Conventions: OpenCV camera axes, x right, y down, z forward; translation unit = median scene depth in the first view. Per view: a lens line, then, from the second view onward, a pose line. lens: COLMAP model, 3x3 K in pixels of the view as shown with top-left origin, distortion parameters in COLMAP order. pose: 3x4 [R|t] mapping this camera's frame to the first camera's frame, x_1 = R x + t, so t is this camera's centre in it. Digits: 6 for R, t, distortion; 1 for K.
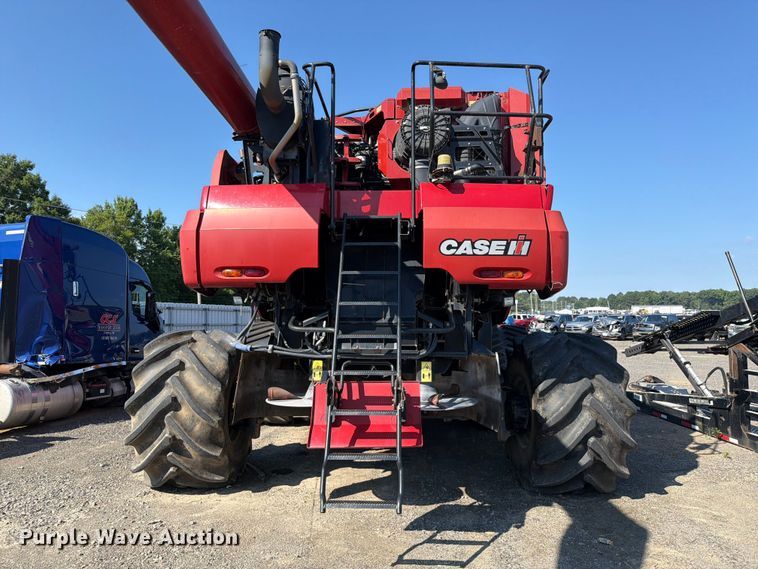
lens RADIAL K [[545.7, 0, 377.3], [0, 545.7, 287.6], [0, 0, 1]] dist [0.053562, -0.043441]
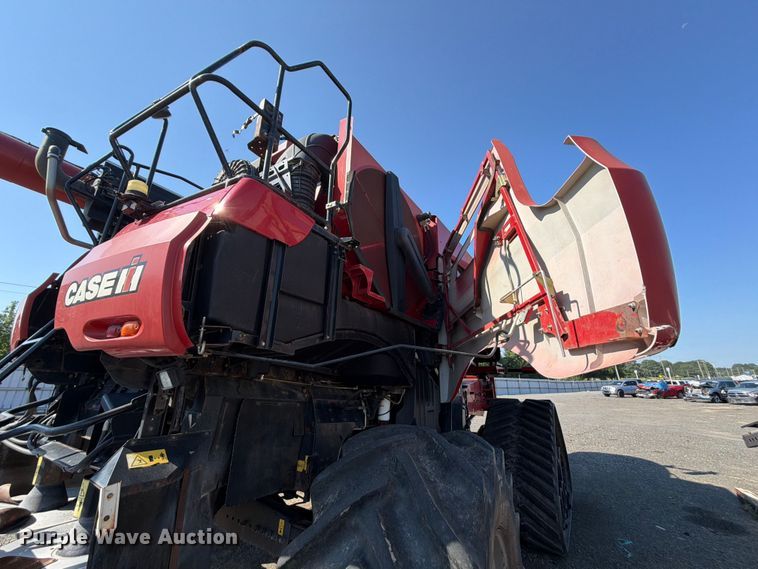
lens RADIAL K [[300.5, 0, 378.6], [0, 300.5, 283.4], [0, 0, 1]] dist [-0.000811, 0.000091]
pose [[0.859157, -0.156028, -0.487344, 0.515292], [0.025045, 0.964060, -0.264502, 0.014647], [0.511099, 0.215043, 0.832187, 0.728698]]
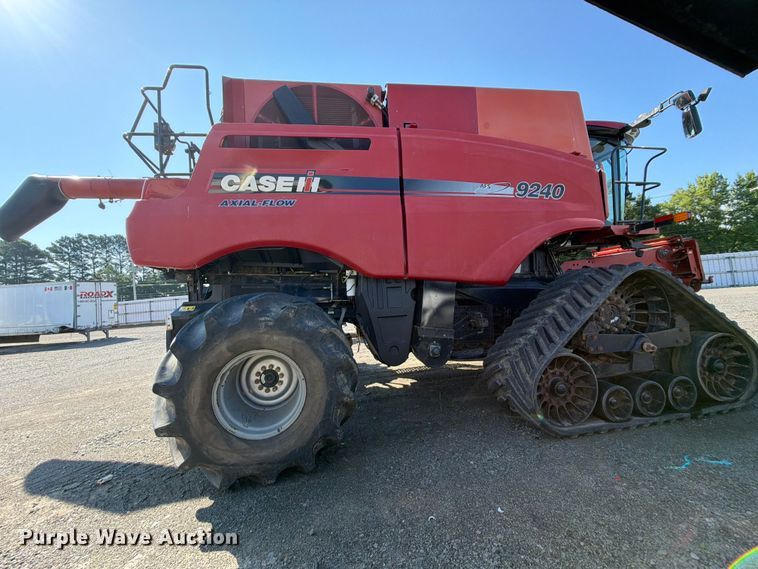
lens RADIAL K [[300.5, 0, 375.3], [0, 300.5, 283.0], [0, 0, 1]] dist [-0.000811, 0.000091]
pose [[0.176279, -0.058325, -0.982611, 0.924739], [0.131807, 0.990652, -0.035156, 0.116964], [0.975476, -0.123318, 0.182318, 1.192441]]
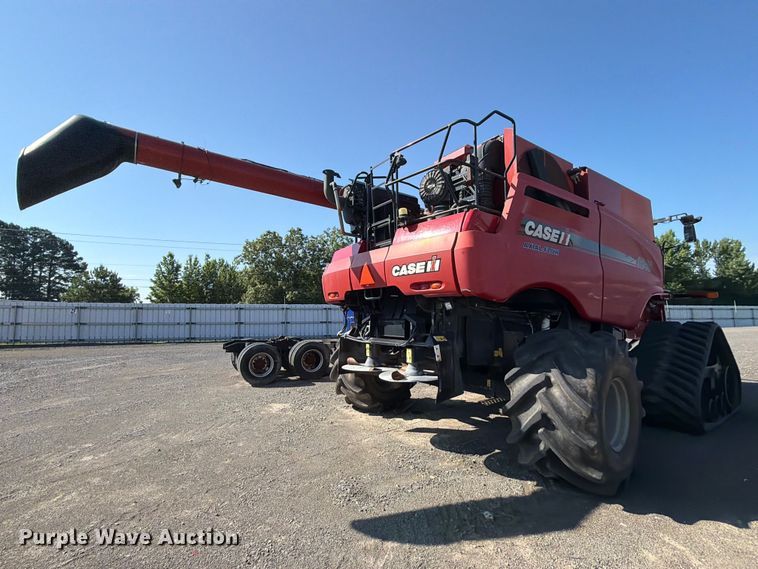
lens RADIAL K [[357.6, 0, 377.1], [0, 357.6, 284.8], [0, 0, 1]] dist [0.000083, 0.001471]
pose [[0.608203, -0.079305, -0.789810, 0.710199], [0.057961, 0.996778, -0.055453, 0.011328], [0.791663, -0.012052, 0.610840, 0.302046]]
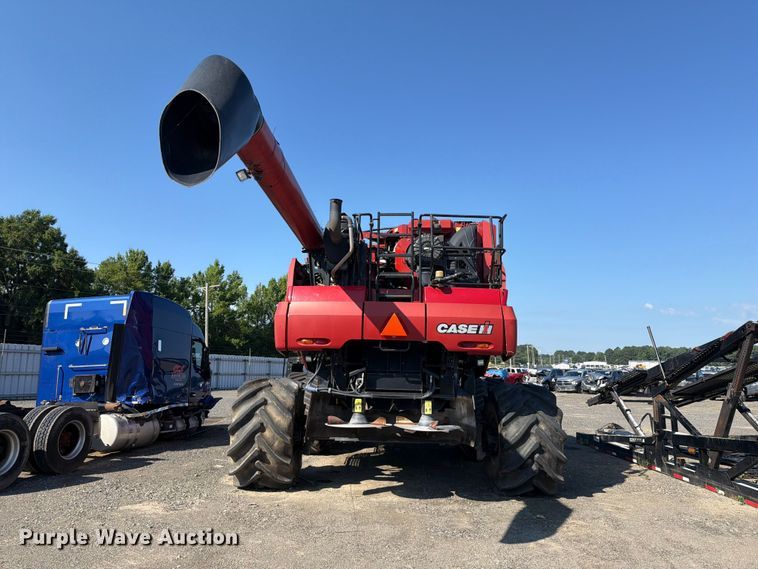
lens RADIAL K [[545.7, 0, 373.7], [0, 545.7, 276.3], [0, 0, 1]] dist [0.053562, -0.043441]
pose [[0.999899, 0.013962, -0.002567, -0.059041], [-0.014162, 0.993564, -0.112388, -0.034866], [0.000981, 0.112413, 0.993661, -0.521439]]
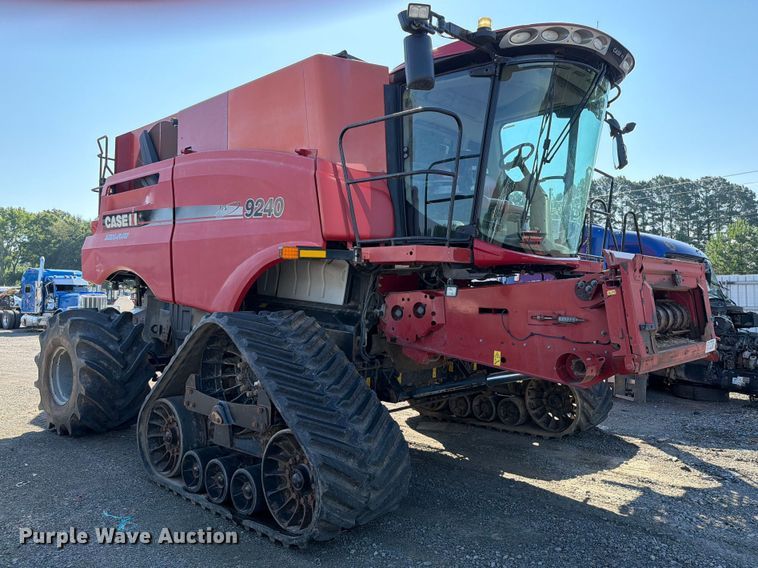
lens RADIAL K [[545.7, 0, 383.0], [0, 545.7, 272.9], [0, 0, 1]] dist [0.053562, -0.043441]
pose [[-0.643312, -0.035718, -0.764771, 0.944179], [0.038278, 0.996161, -0.078723, 0.137628], [0.764647, -0.079917, -0.639475, 2.519840]]
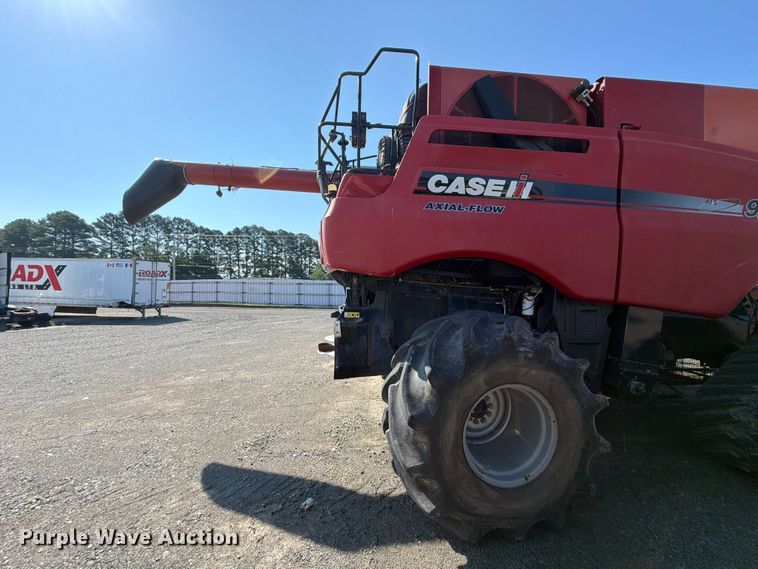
lens RADIAL K [[300.5, 0, 376.1], [0, 300.5, 283.3], [0, 0, 1]] dist [-0.000811, 0.000091]
pose [[0.116633, -0.029845, -0.992727, 0.810178], [0.054280, 0.998246, -0.023634, 0.044762], [0.991691, -0.051129, 0.118048, 0.868157]]
